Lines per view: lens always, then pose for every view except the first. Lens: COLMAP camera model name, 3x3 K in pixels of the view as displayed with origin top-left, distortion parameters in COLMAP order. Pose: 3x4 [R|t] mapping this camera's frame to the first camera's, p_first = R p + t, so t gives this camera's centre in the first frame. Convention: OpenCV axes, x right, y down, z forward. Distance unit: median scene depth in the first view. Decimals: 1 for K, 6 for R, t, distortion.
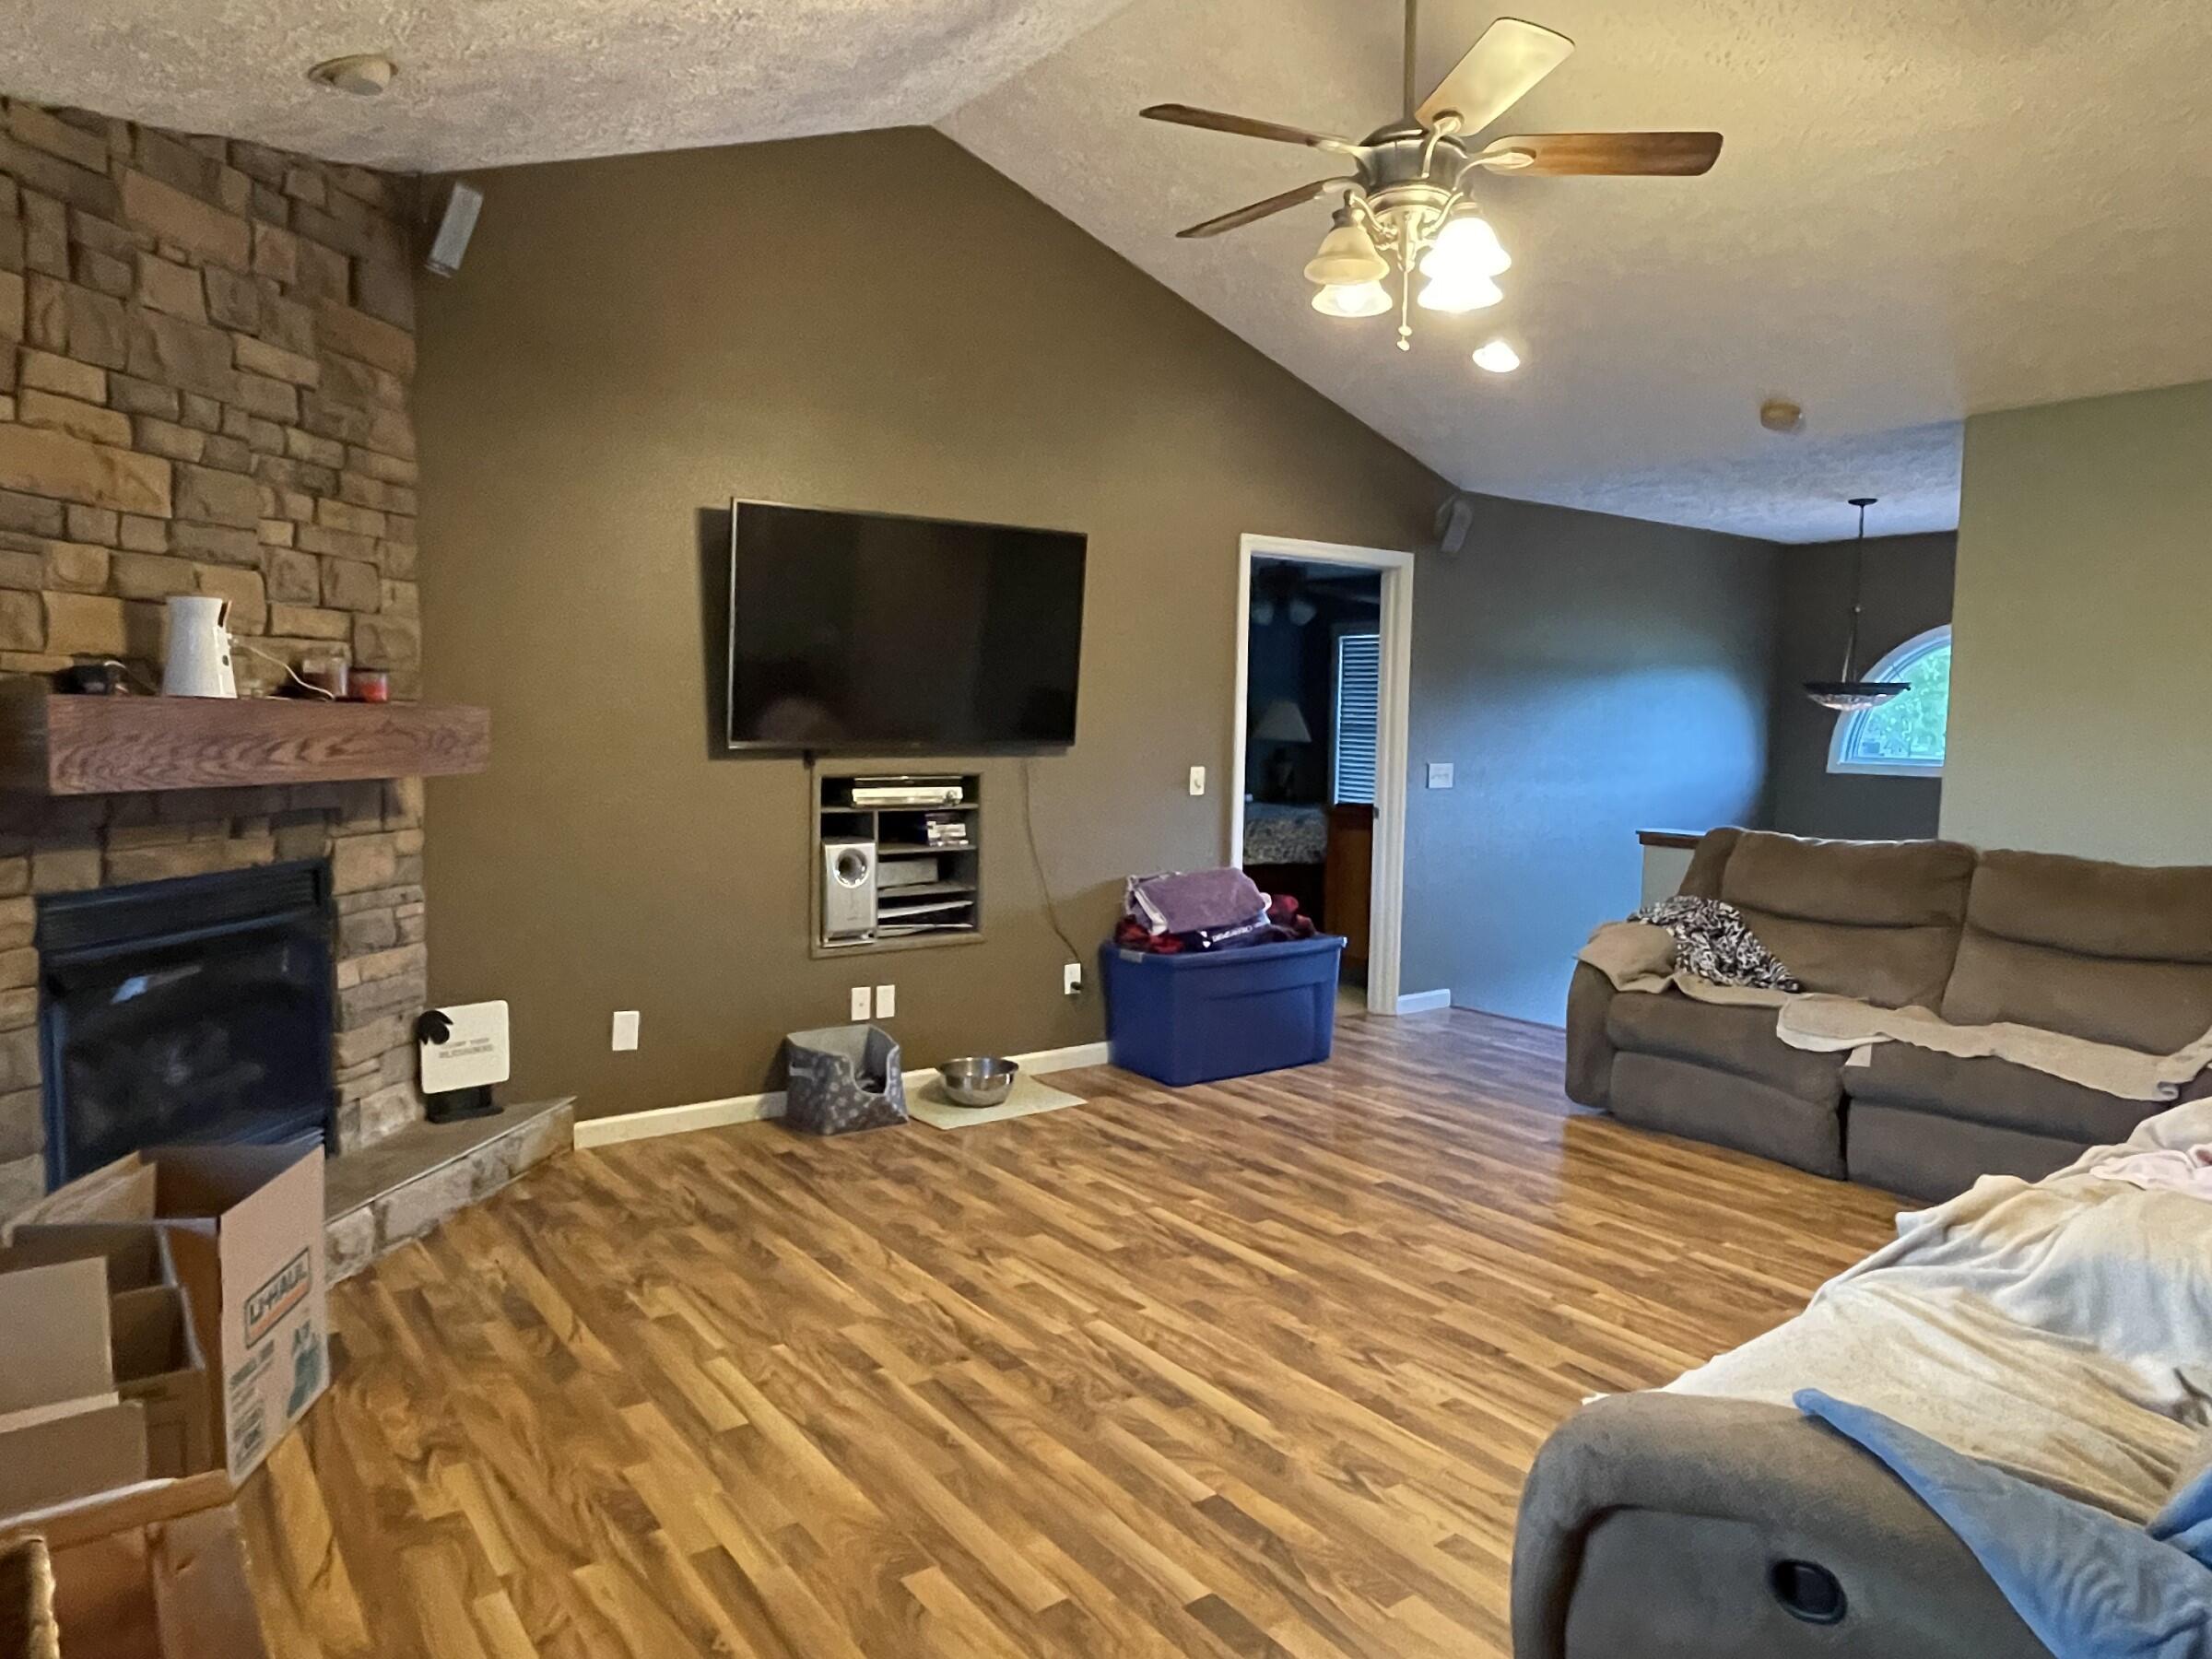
lens RADIAL K [[1428.5, 0, 1099.1], [0, 1428.5, 825.7], [0, 0, 1]] dist [0.005880, -0.003629]
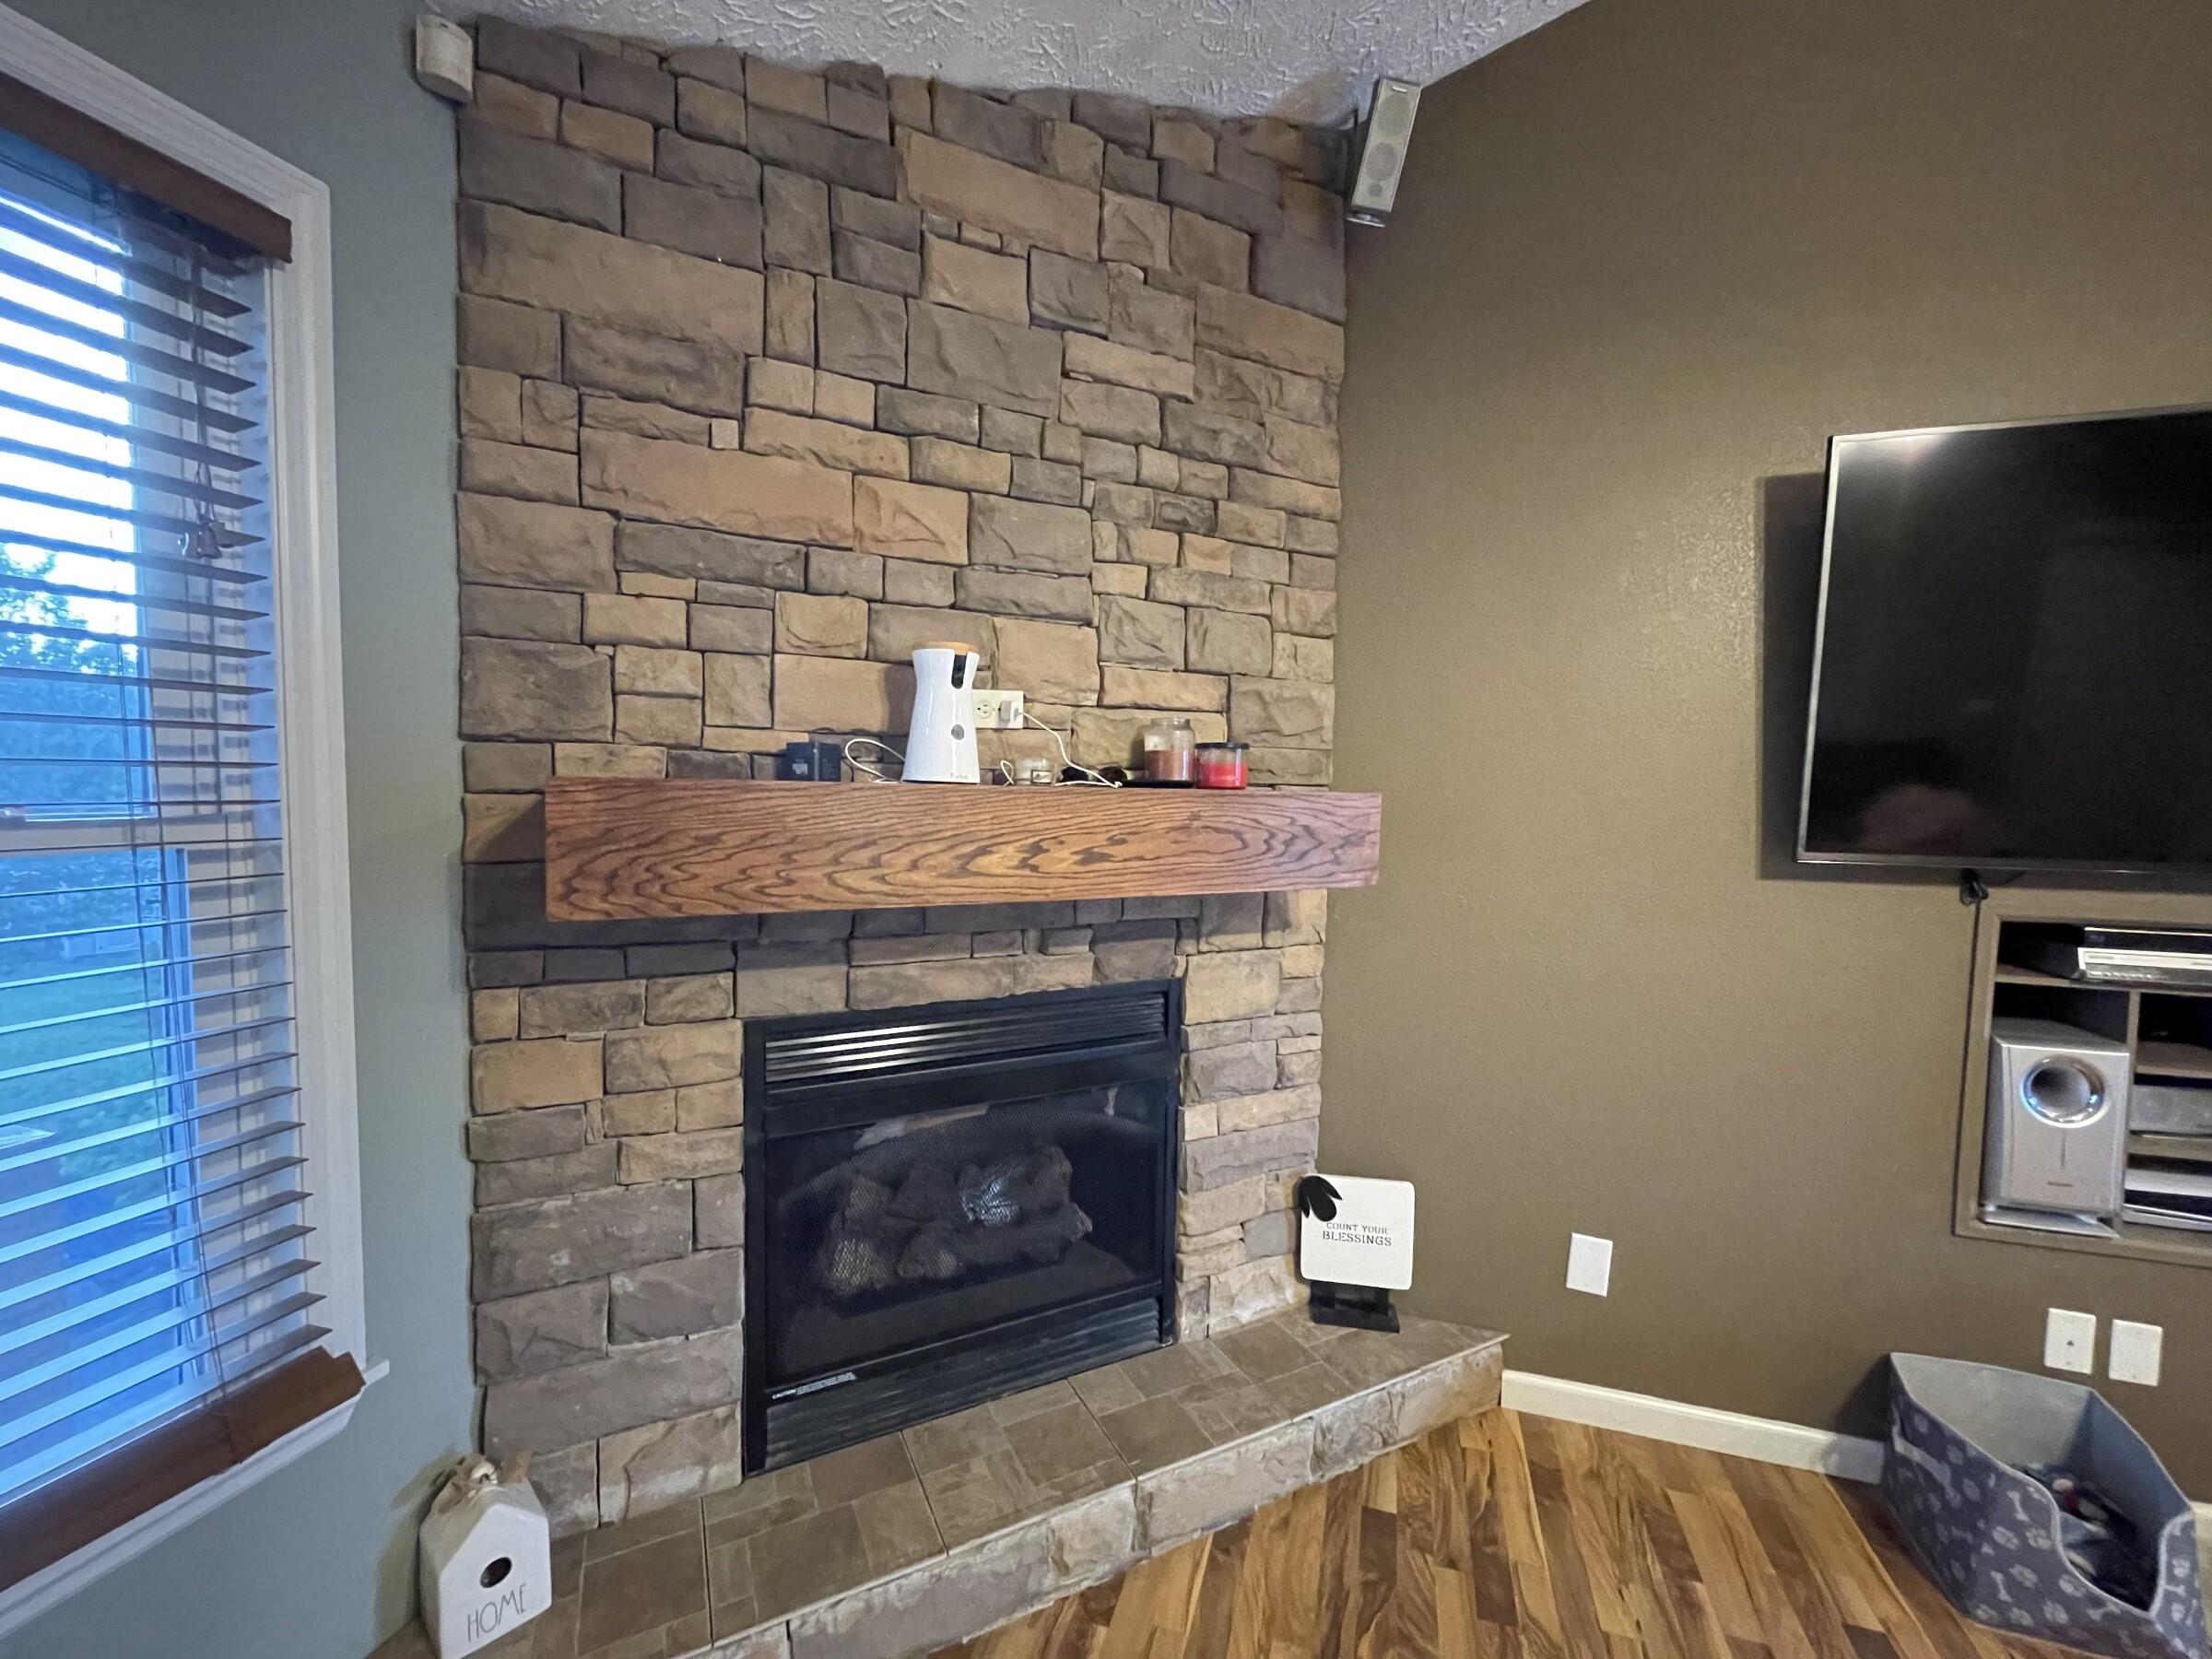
lens RADIAL K [[897.3, 0, 1108.7], [0, 897.3, 832.3], [0, 0, 1]] dist [-0.001902, -0.000320]
pose [[0.590738, 0.036284, -0.806047, -0.159995], [-0.067779, 0.997689, -0.004763, -0.057500], [0.804011, 0.057447, 0.591832, 0.682795]]
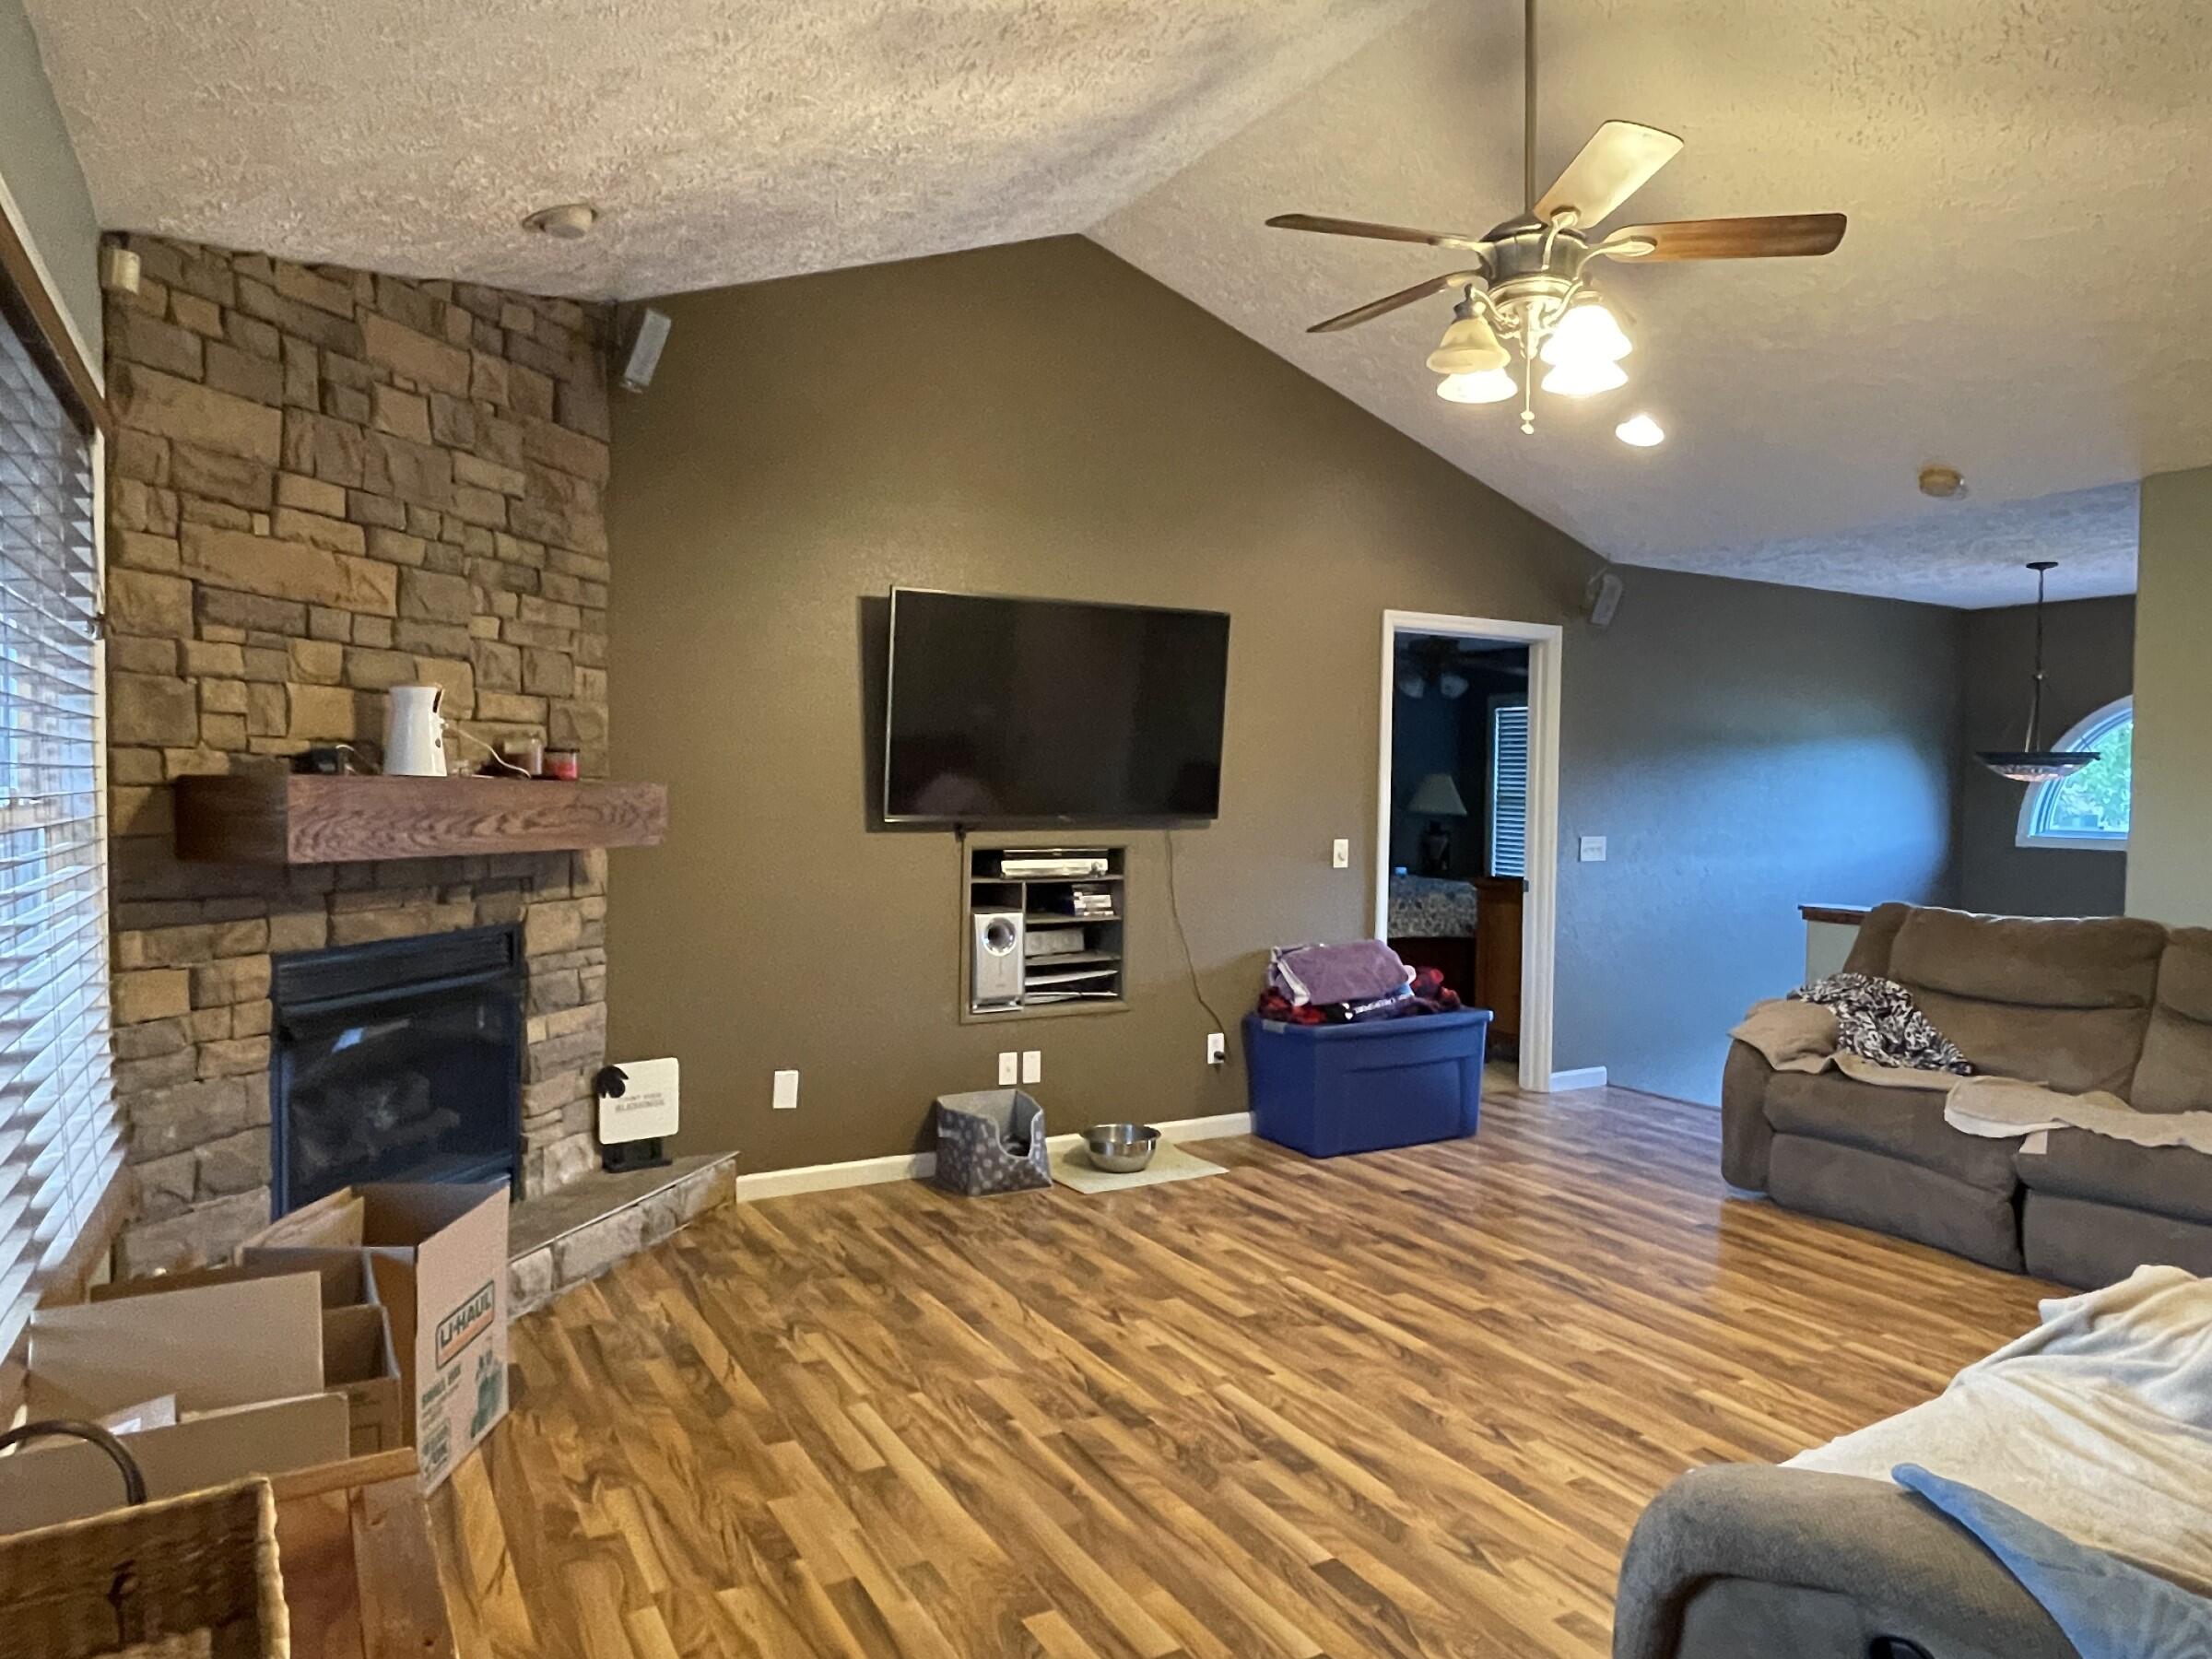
lens RADIAL K [[1428.5, 0, 1100.2], [0, 1428.5, 825.2], [0, 0, 1]] dist [0.005880, -0.003629]
pose [[0.993550, -0.000147, -0.113395, 0.022493], [-0.005649, 0.998694, -0.050786, 0.001328], [0.113255, 0.051099, 0.992251, -0.034363]]
